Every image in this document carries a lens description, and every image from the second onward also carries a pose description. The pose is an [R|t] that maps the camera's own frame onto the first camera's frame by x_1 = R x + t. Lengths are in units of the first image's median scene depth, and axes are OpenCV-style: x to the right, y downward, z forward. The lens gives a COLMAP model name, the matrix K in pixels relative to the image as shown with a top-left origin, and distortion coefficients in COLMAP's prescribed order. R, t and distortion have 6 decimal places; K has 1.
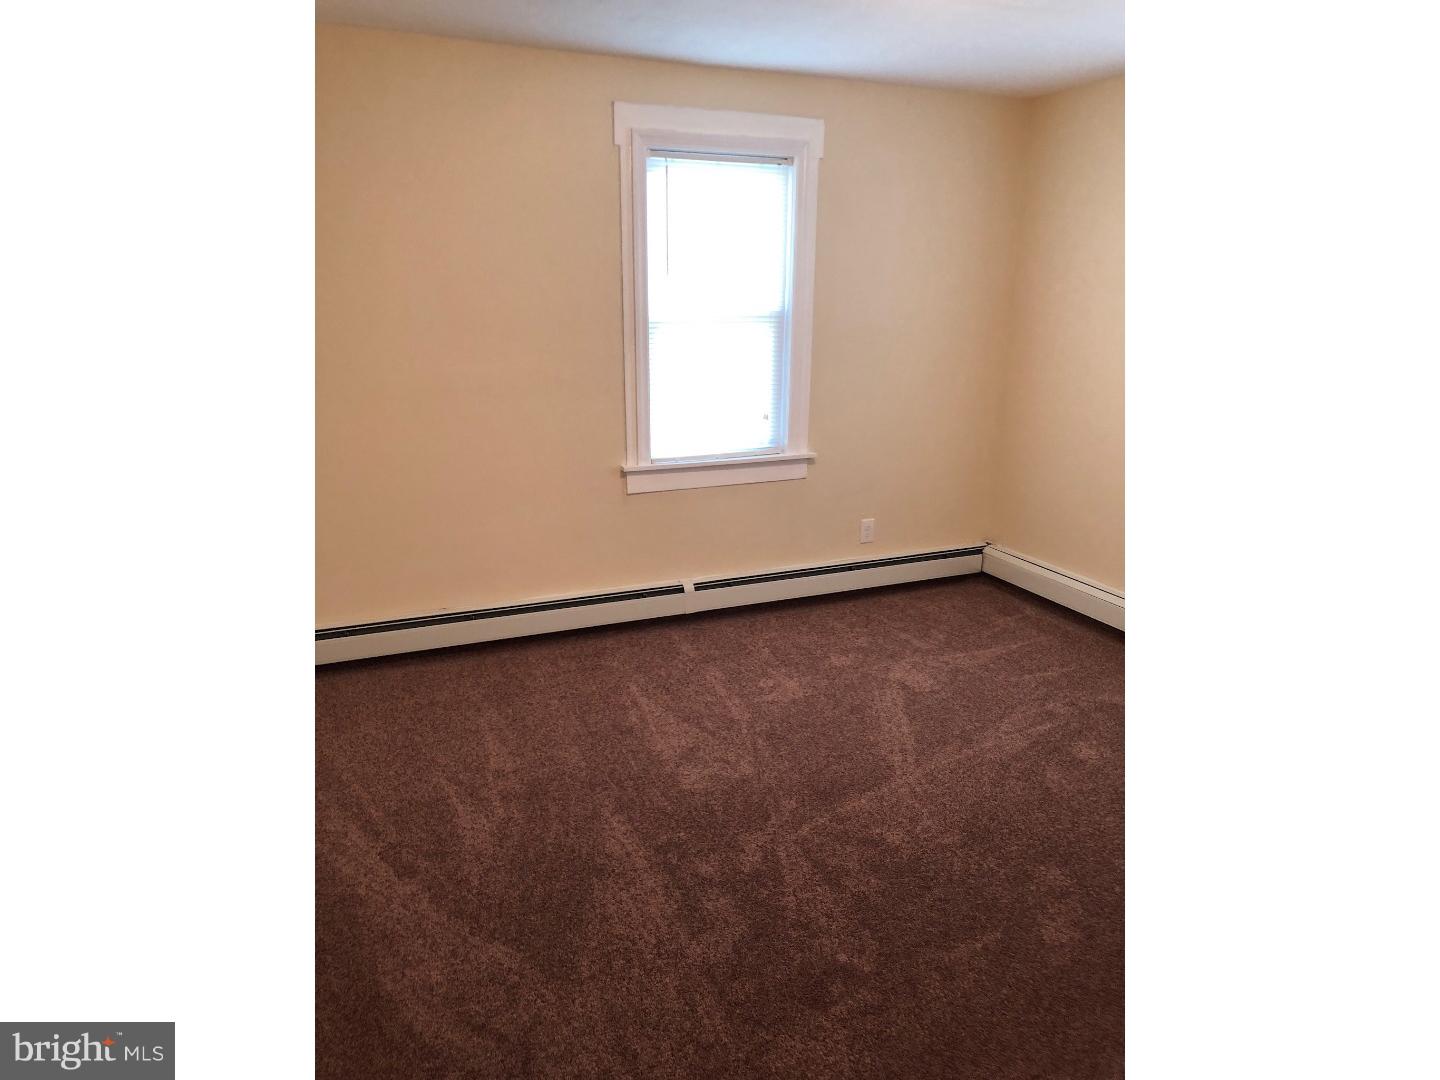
lens RADIAL K [[889.1, 0, 710.9], [0, 889.1, 537.7], [0, 0, 1]] dist [0.024004, -0.024827]
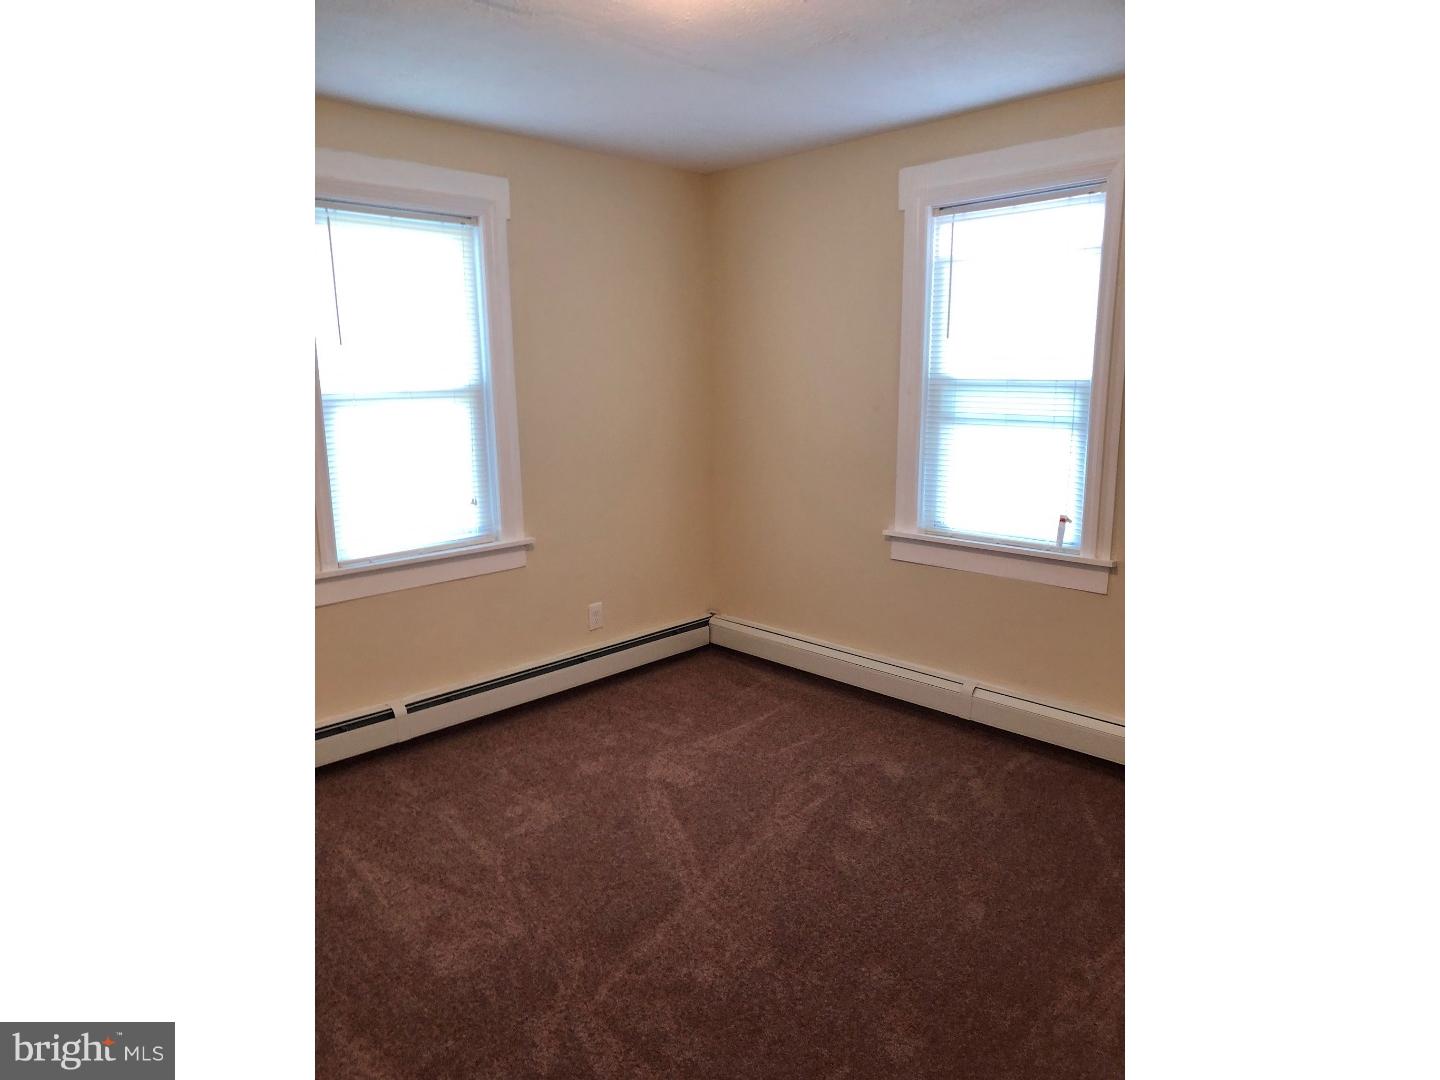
lens RADIAL K [[889.1, 0, 729.6], [0, 889.1, 545.9], [0, 0, 1]] dist [0.024004, -0.024827]
pose [[0.921709, -0.086843, 0.378035, -0.050720], [0.111656, 0.992765, -0.044174, -0.030608], [-0.371464, 0.082925, 0.924737, 0.110724]]
